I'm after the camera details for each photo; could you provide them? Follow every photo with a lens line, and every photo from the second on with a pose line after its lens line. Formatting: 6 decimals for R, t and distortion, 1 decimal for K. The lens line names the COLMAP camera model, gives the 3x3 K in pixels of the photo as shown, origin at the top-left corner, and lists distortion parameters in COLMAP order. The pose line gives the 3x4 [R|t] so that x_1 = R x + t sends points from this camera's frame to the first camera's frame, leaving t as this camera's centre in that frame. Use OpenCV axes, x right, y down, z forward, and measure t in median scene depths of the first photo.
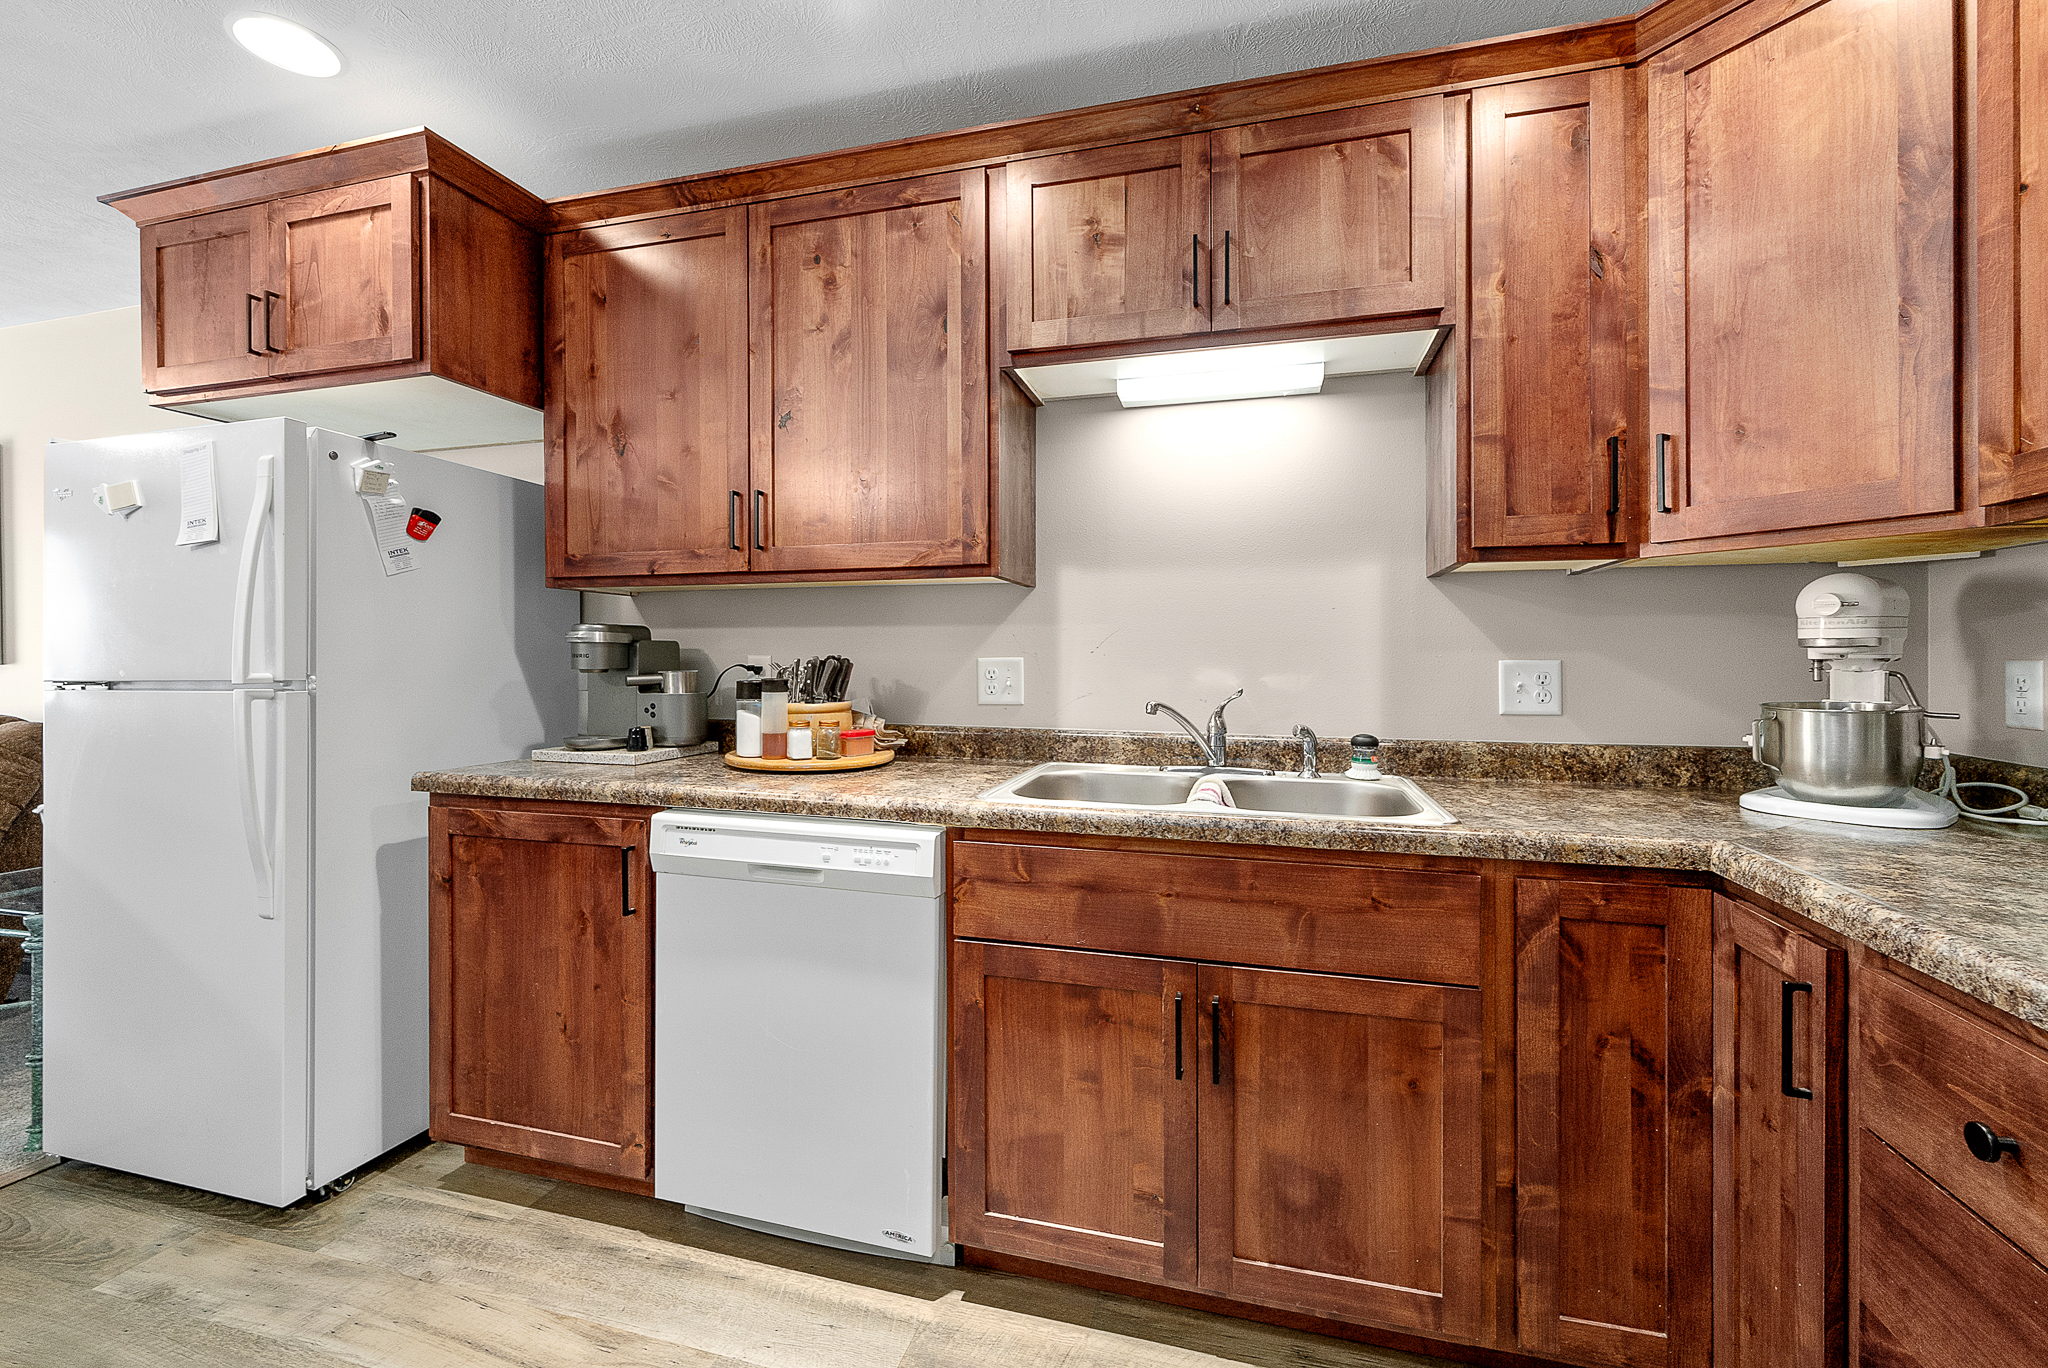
lens RADIAL K [[839.0, 0, 1028.6], [0, 839.0, 672.4], [0, 0, 1]] dist [-0.004738, 0.000247]
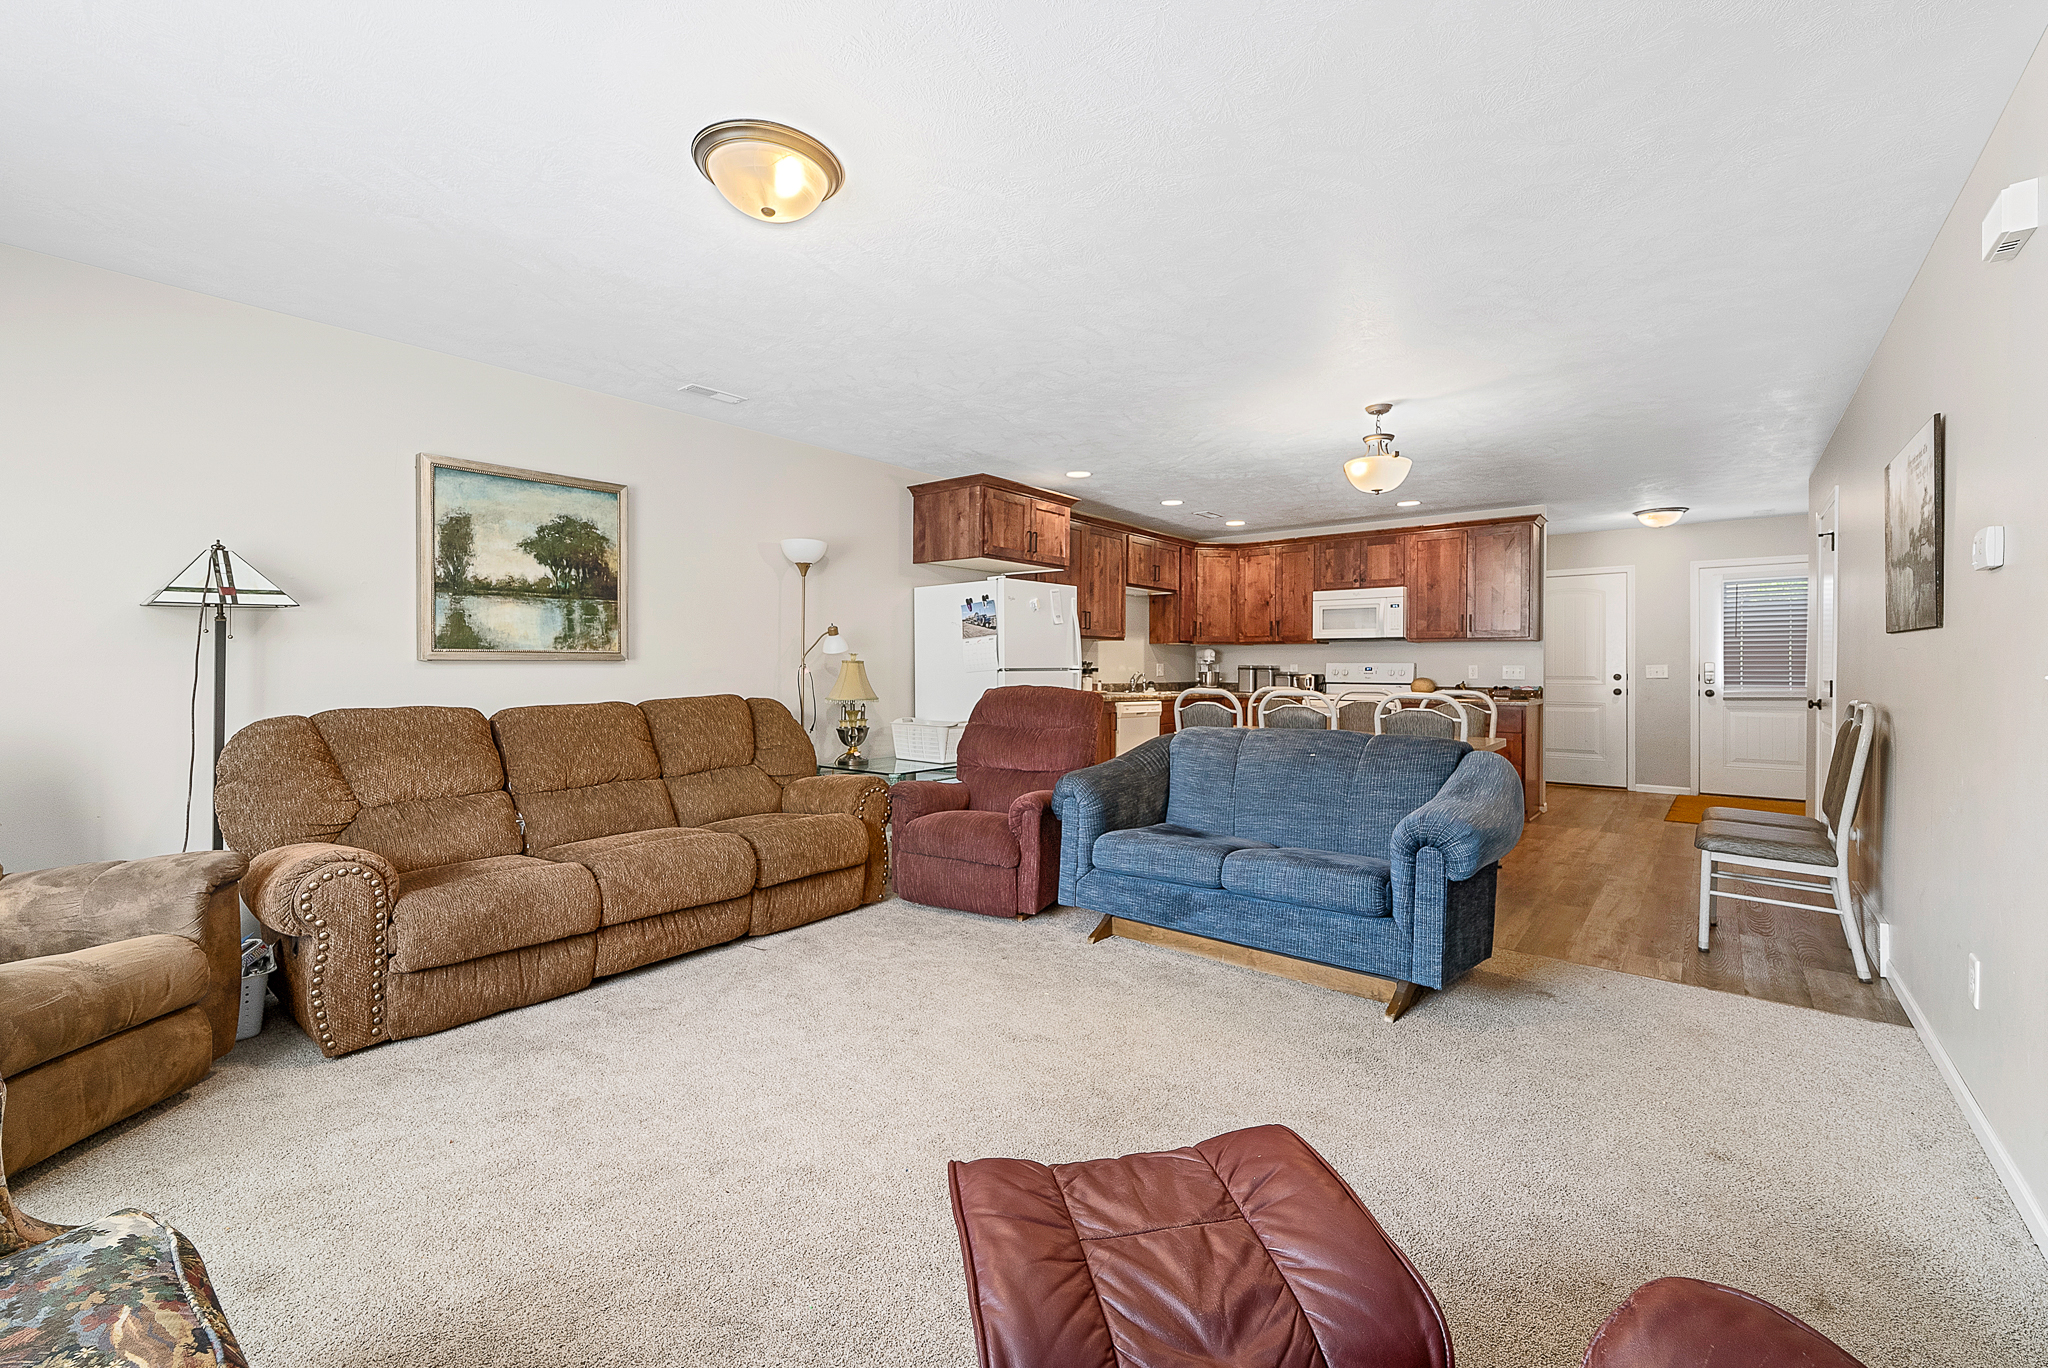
lens RADIAL K [[839.0, 0, 1034.7], [0, 839.0, 672.3], [0, 0, 1]] dist [-0.004738, 0.000247]
pose [[0.401683, -0.003647, 0.915771, -3.817949], [0.006643, 0.999977, 0.001069, 0.022928], [-0.915754, 0.005654, 0.401699, -0.156231]]
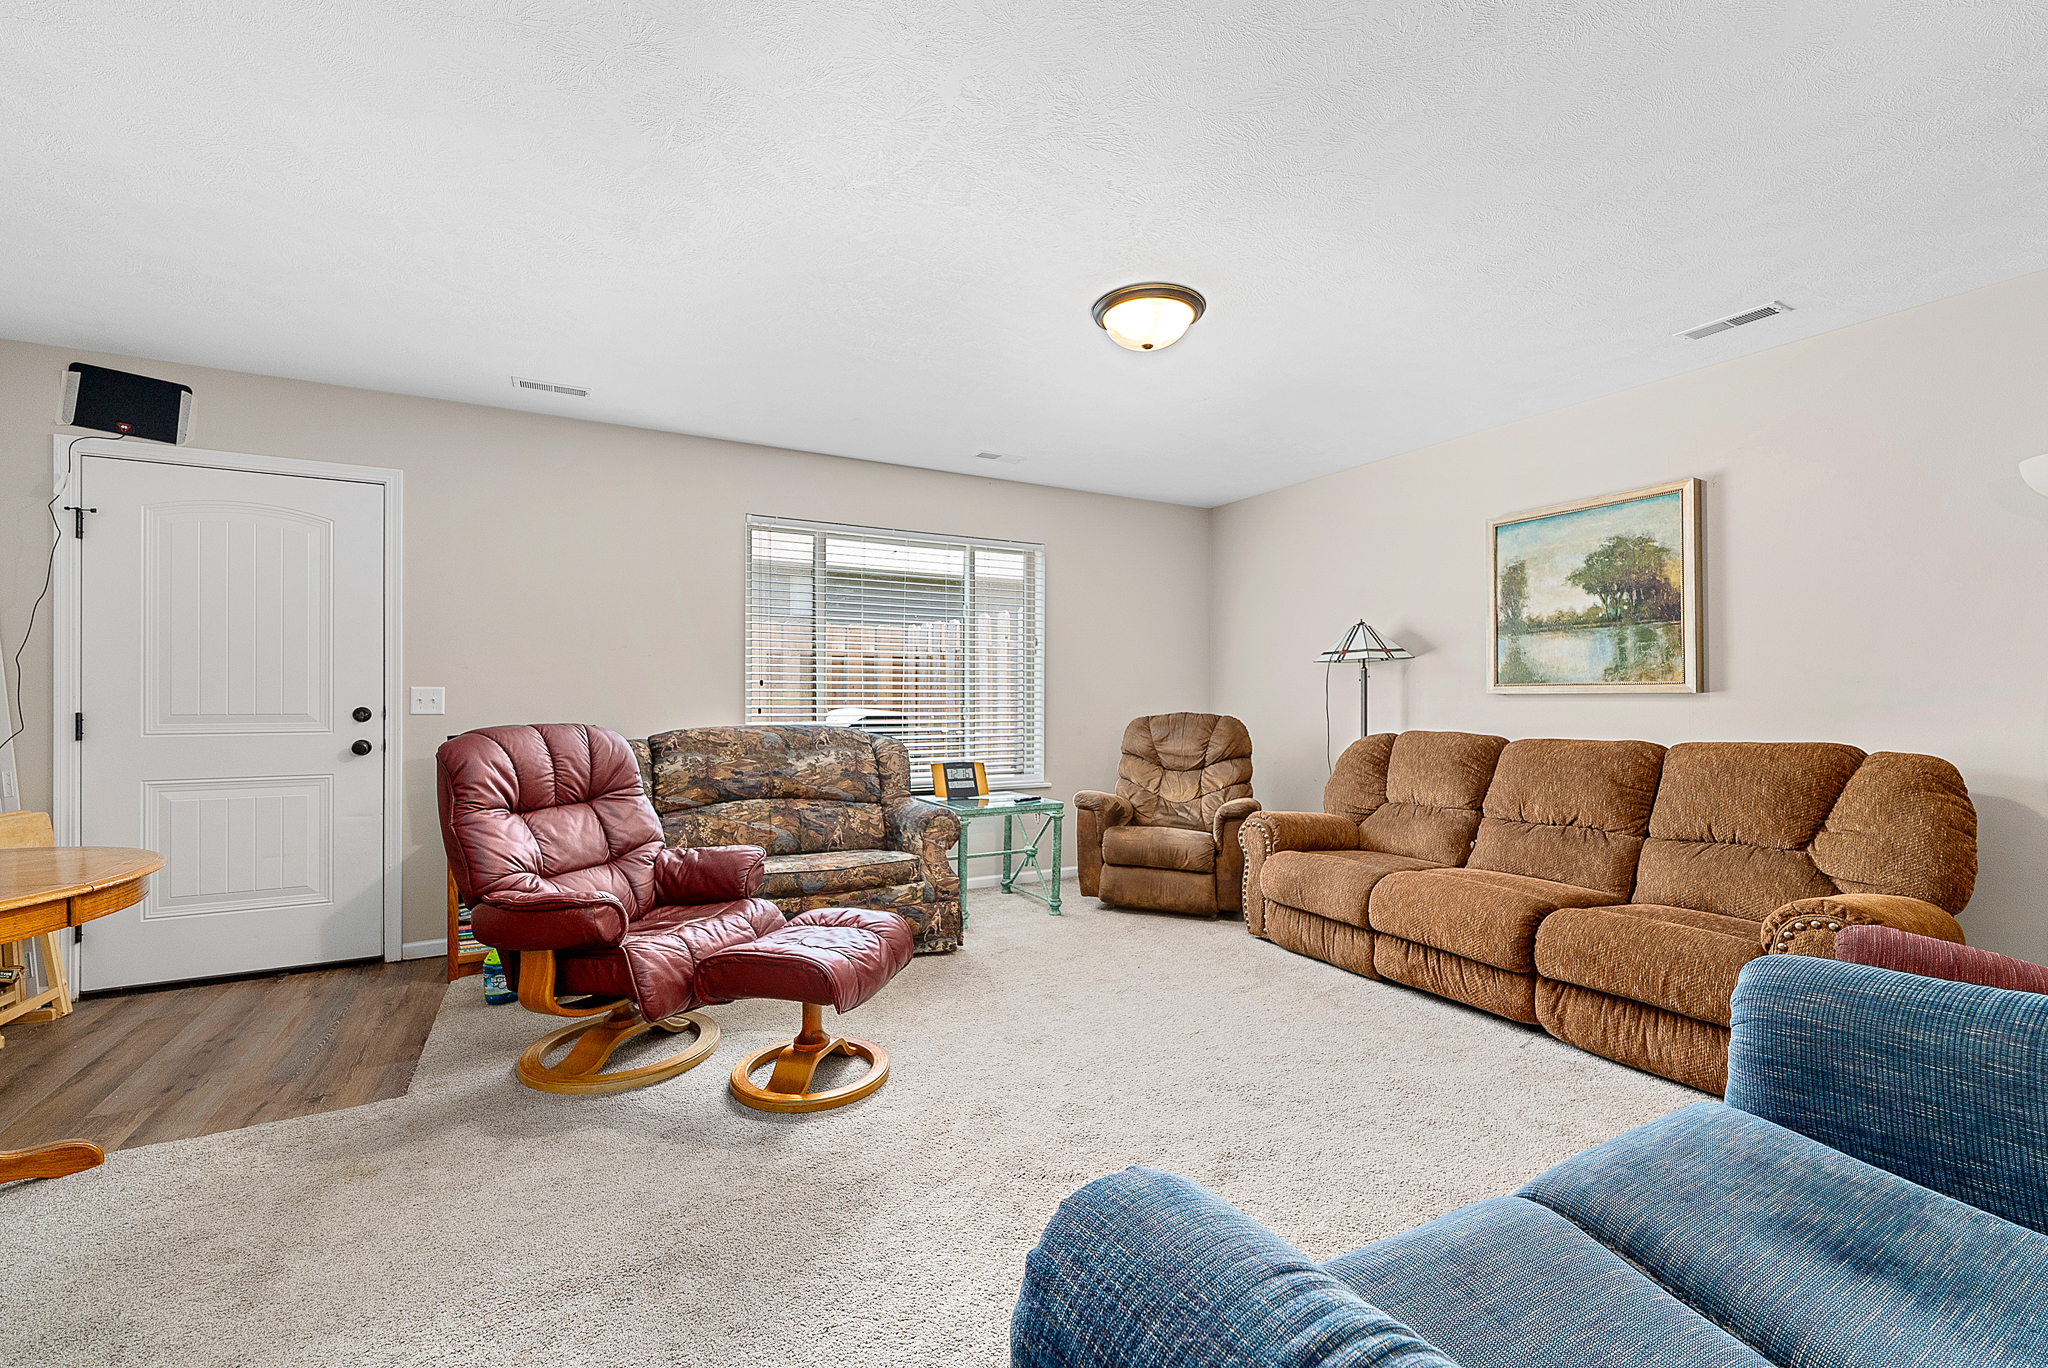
lens RADIAL K [[839.0, 0, 1033.0], [0, 839.0, 692.8], [0, 0, 1]] dist [-0.004738, 0.000247]
pose [[0.696959, 0.000984, -0.717110, -1.885211], [-0.010537, 0.999905, -0.008870, 0.017814], [0.717033, 0.013738, 0.696904, -0.554808]]
